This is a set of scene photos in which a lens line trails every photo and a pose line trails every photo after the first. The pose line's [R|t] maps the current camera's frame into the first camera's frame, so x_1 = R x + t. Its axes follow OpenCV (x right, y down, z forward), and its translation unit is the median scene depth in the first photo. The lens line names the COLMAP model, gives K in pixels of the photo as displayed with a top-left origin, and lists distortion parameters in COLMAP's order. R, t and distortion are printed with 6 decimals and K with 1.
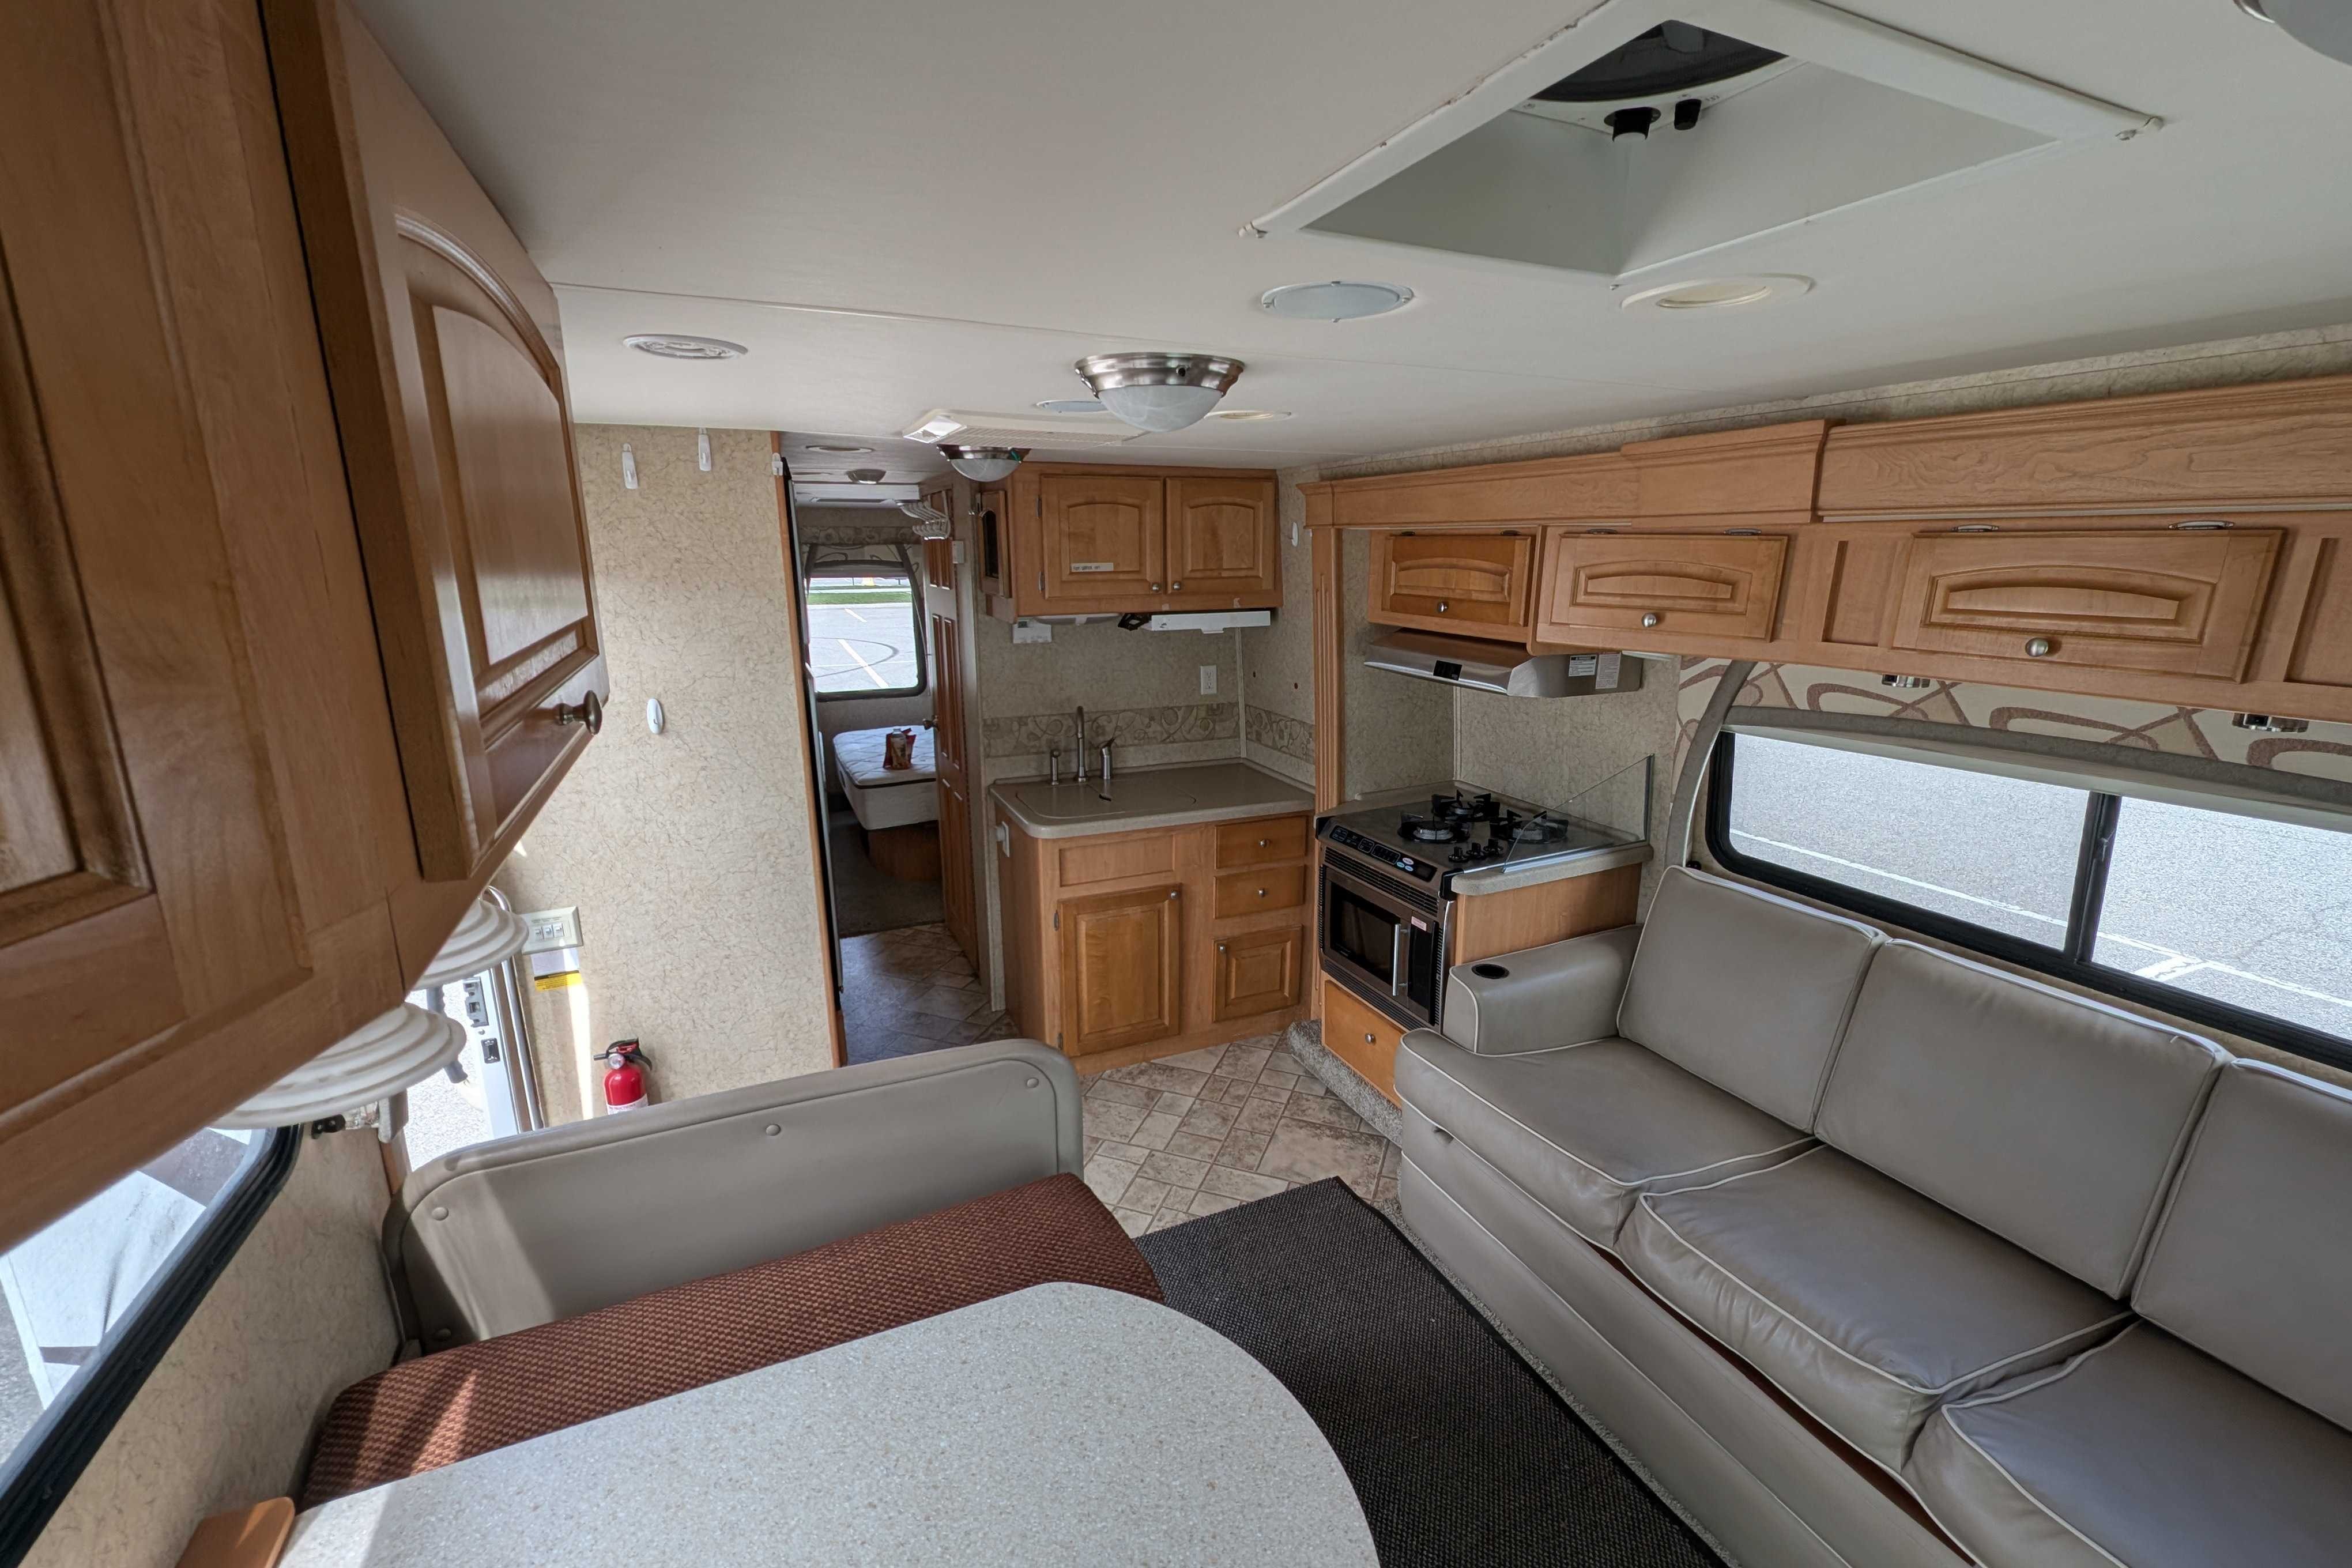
lens RADIAL K [[986.4, 0, 1176.0], [0, 986.4, 784.0], [0, 0, 1]] dist [0.000527, 0.000036]
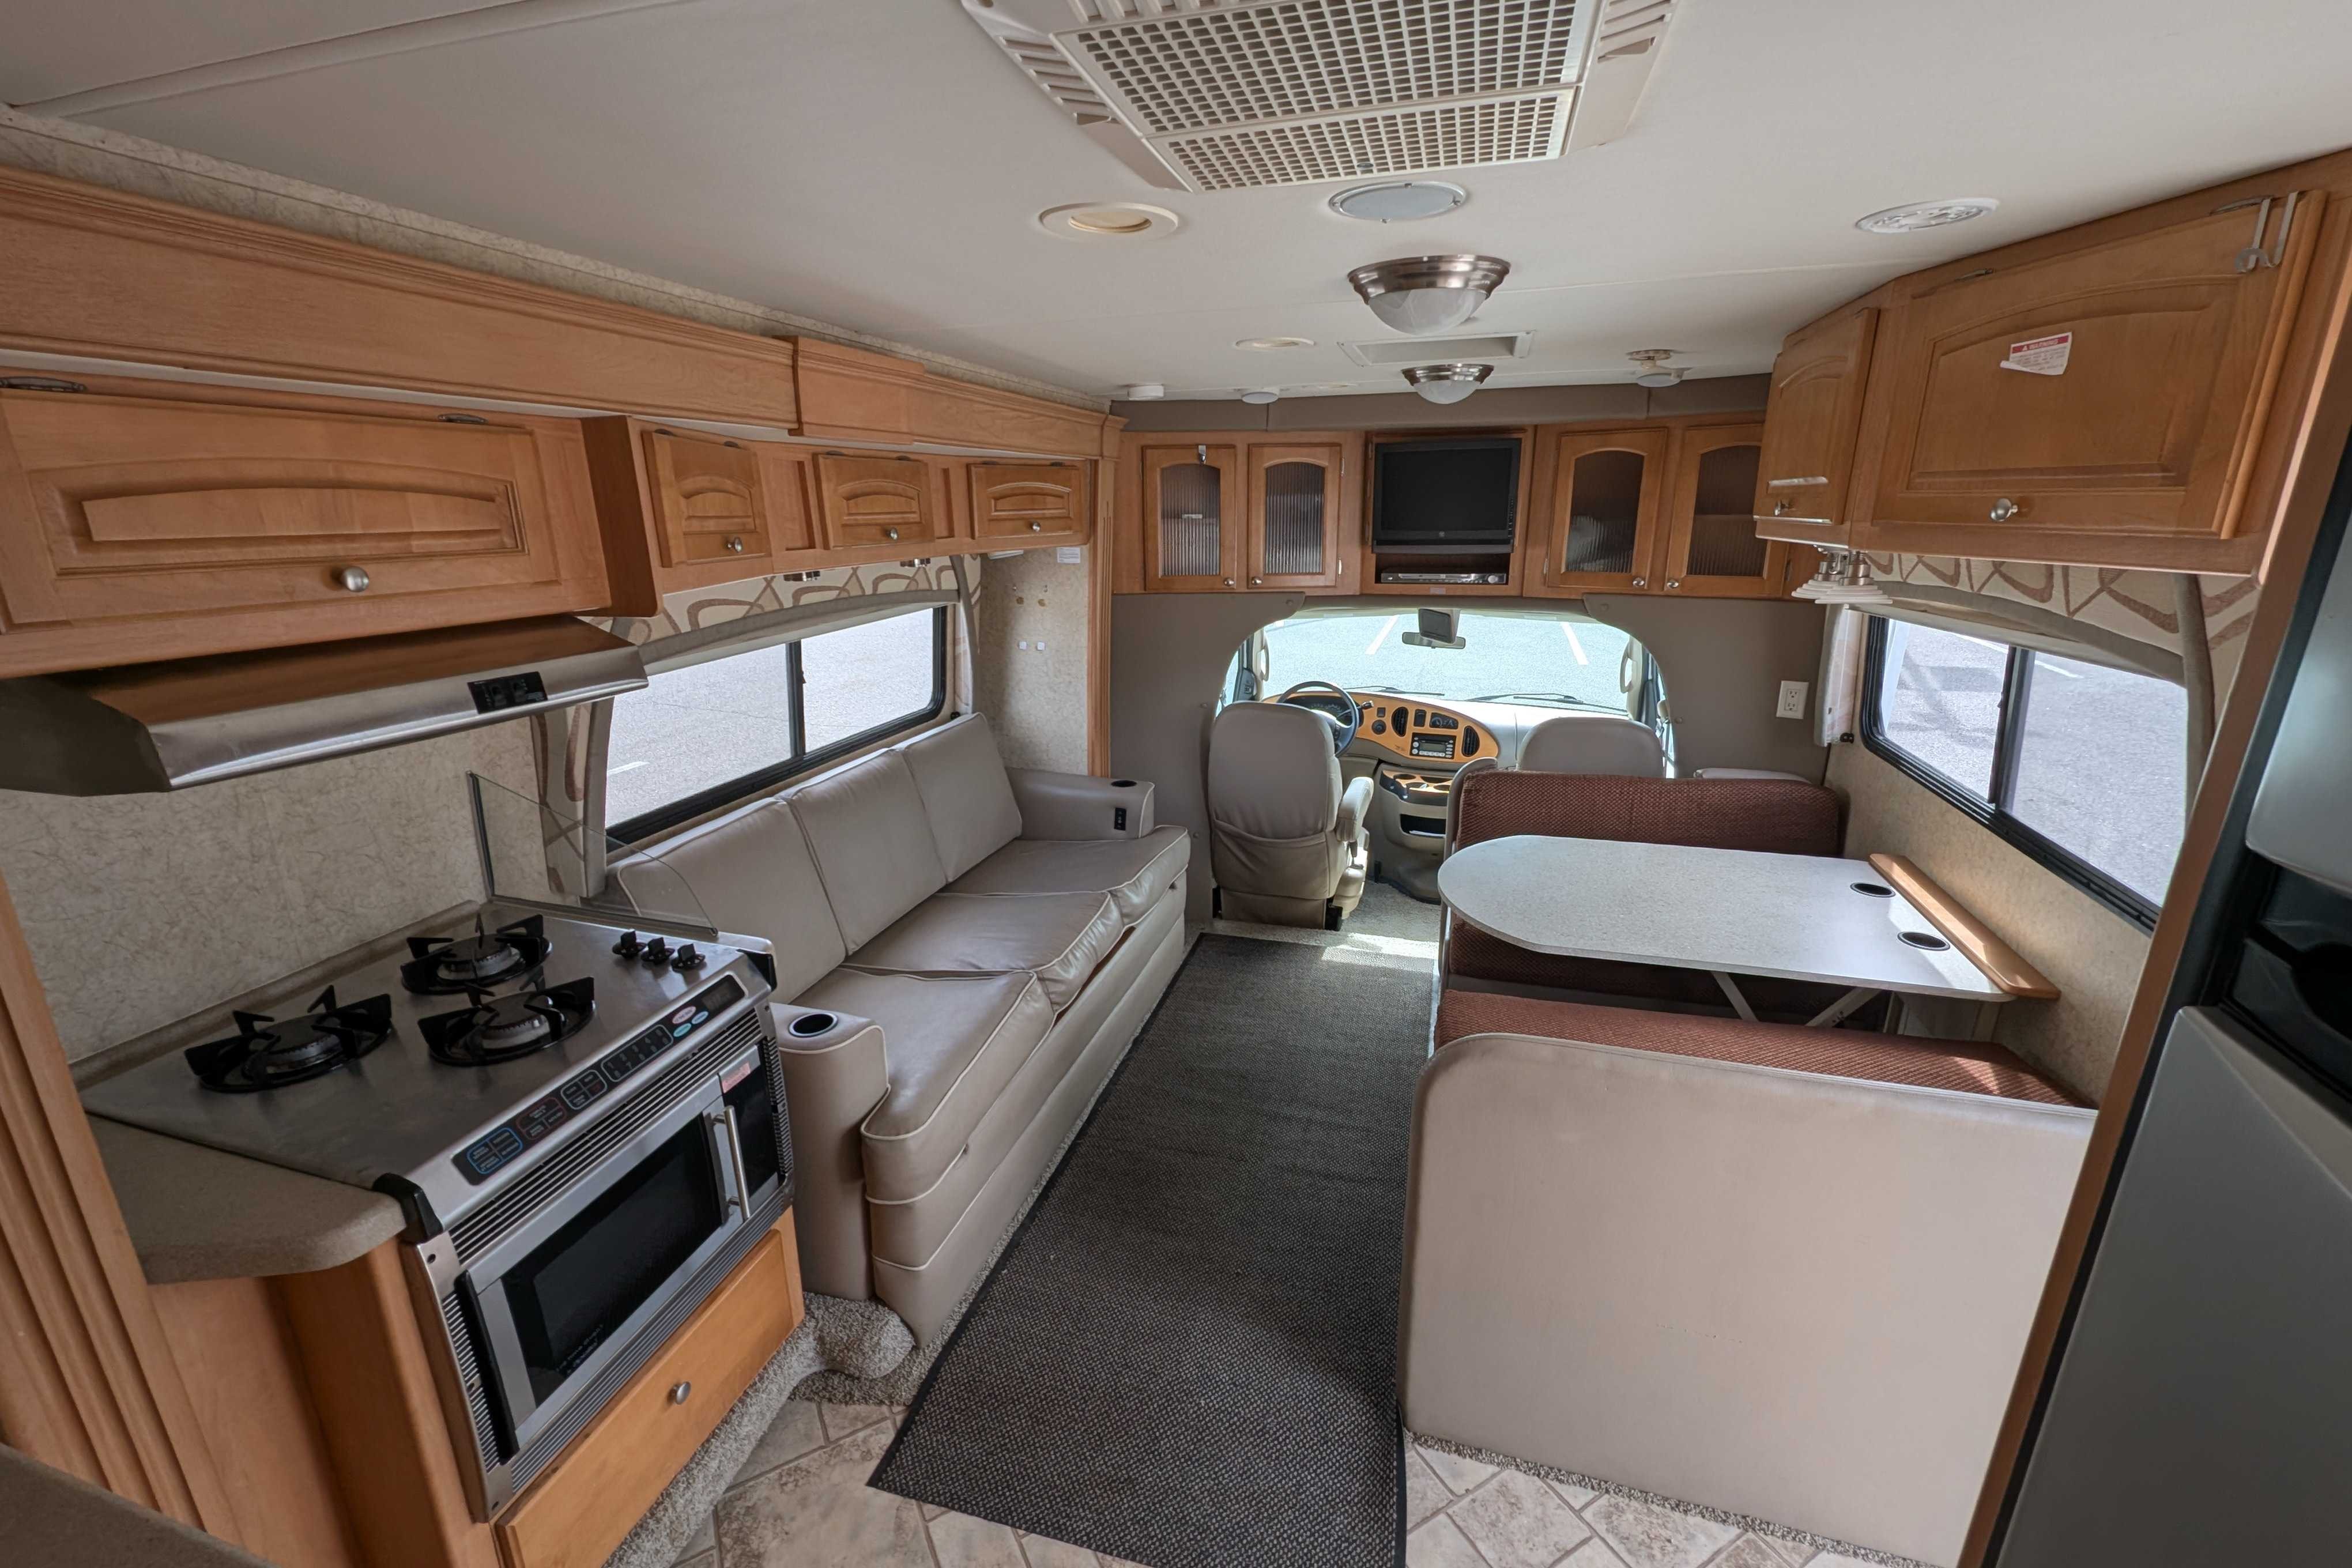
lens RADIAL K [[986.4, 0, 1176.0], [0, 986.4, 784.0], [0, 0, 1]] dist [0.000527, 0.000036]
pose [[-0.754244, -0.173178, 0.633345, -0.446920], [0.166527, 0.882598, 0.439648, -0.342940], [-0.635126, 0.437071, -0.636855, 1.613663]]
